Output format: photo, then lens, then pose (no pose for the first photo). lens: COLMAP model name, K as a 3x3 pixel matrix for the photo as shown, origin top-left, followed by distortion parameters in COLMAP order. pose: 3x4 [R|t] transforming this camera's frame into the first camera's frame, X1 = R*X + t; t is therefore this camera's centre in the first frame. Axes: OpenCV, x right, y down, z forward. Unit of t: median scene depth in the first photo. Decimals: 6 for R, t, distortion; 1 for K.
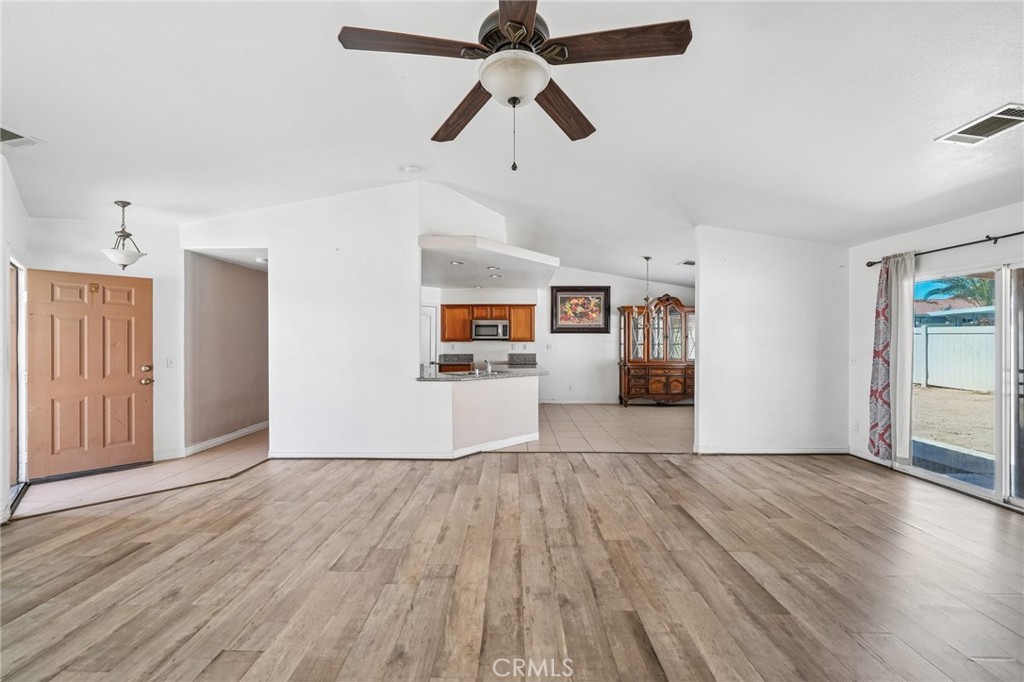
lens RADIAL K [[411.7, 0, 512.0], [0, 411.7, 341.0], [0, 0, 1]] dist [-0.012988, 0.003488]
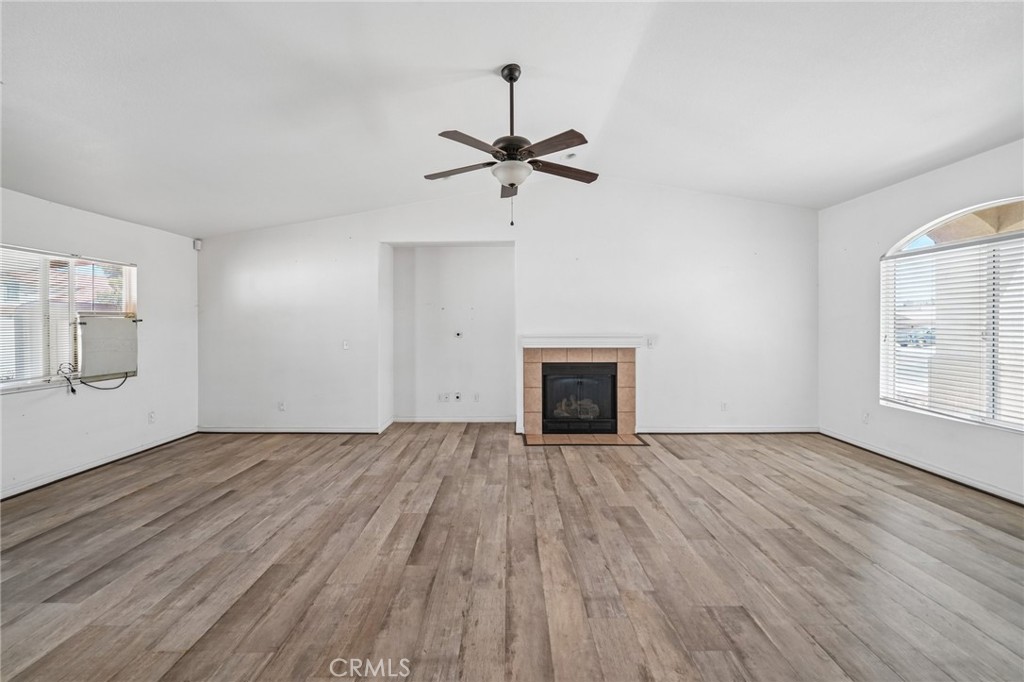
lens RADIAL K [[410.6, 0, 506.6], [0, 410.6, 327.7], [0, 0, 1]] dist [-0.007169, 0.000244]
pose [[-0.999987, 0.004003, 0.003190, 0.009272], [0.004029, 0.999957, 0.008385, -0.001302], [-0.003156, 0.008397, -0.999960, 1.014264]]
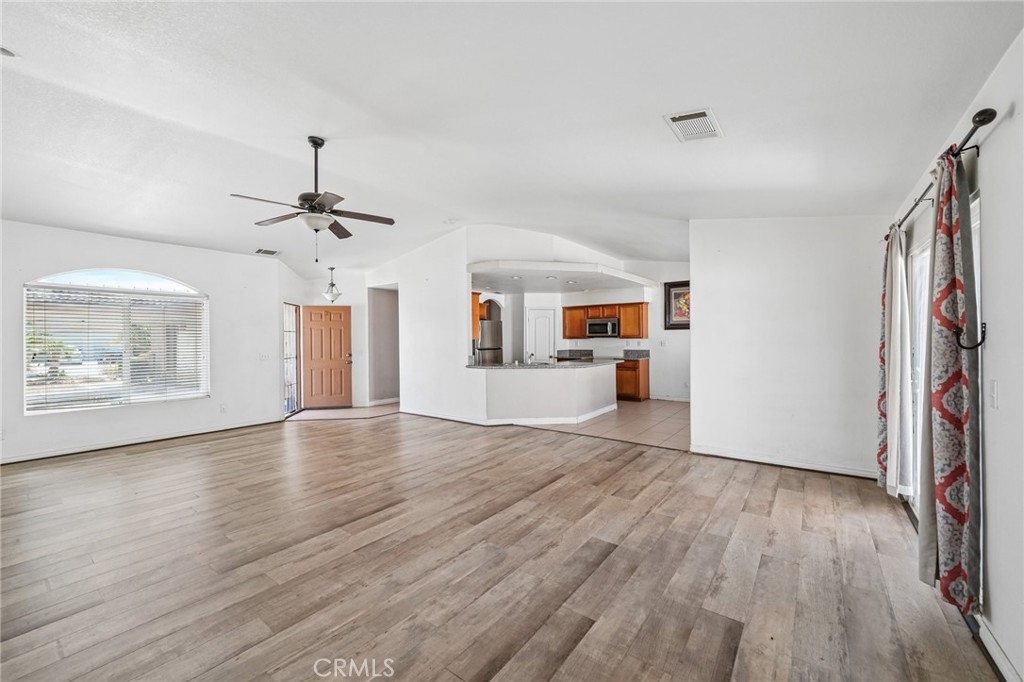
lens RADIAL K [[411.7, 0, 512.0], [0, 411.7, 341.0], [0, 0, 1]] dist [-0.012988, 0.003488]
pose [[0.806521, -0.003566, -0.591195, 0.790217], [0.008526, 0.999948, 0.005600, -0.000560], [0.591145, -0.009557, 0.806509, -0.051347]]
